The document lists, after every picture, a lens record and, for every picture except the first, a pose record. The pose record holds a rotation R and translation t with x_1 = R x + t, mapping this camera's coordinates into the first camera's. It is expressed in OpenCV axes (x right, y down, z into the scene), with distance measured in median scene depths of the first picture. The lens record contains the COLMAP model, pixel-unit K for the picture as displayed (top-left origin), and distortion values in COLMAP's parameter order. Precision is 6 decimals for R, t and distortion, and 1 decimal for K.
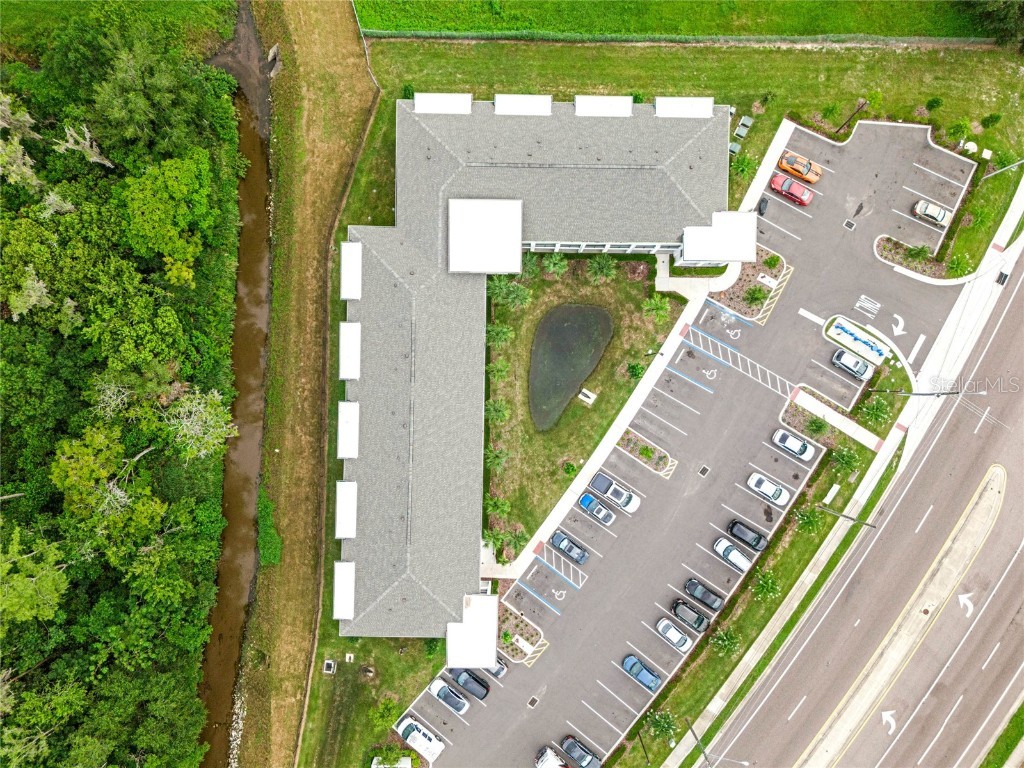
lens RADIAL K [[773.0, 0, 512.0], [0, 773.0, 384.0], [0, 0, 1]] dist [0.086405, -0.101214]
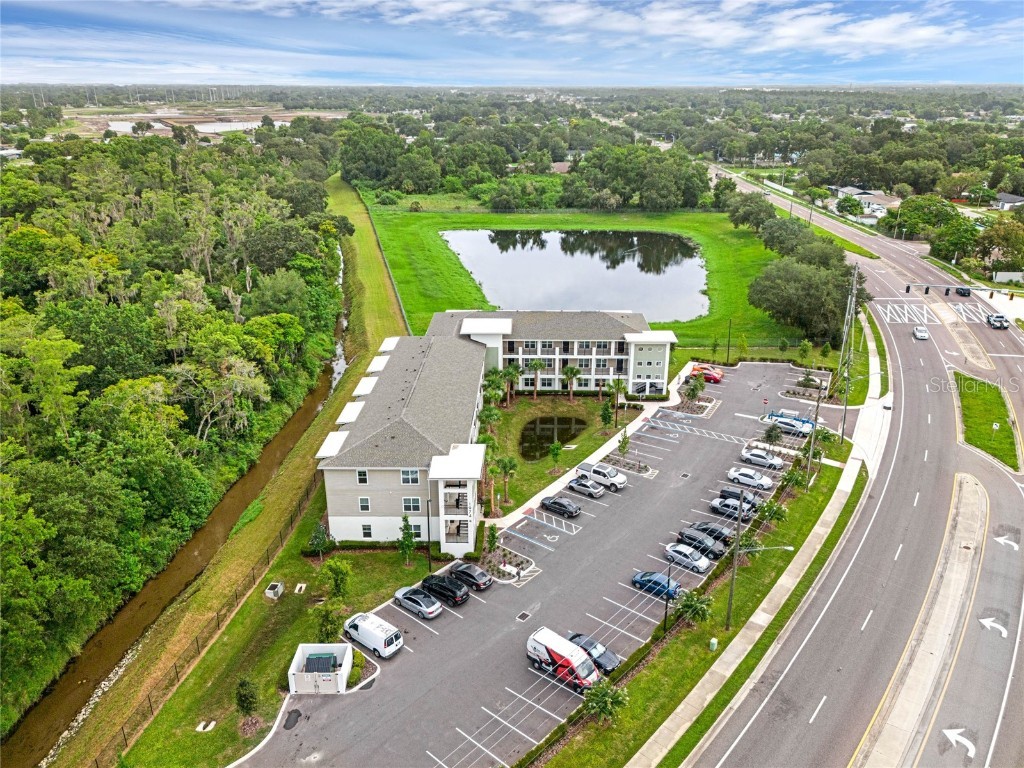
lens RADIAL K [[773.0, 0, 512.0], [0, 773.0, 384.0], [0, 0, 1]] dist [0.086405, -0.101214]
pose [[0.999974, 0.004410, -0.005717, 0.018817], [-0.006910, 0.354545, -0.935013, 1.051959], [-0.002097, 0.935028, 0.354567, 0.513617]]
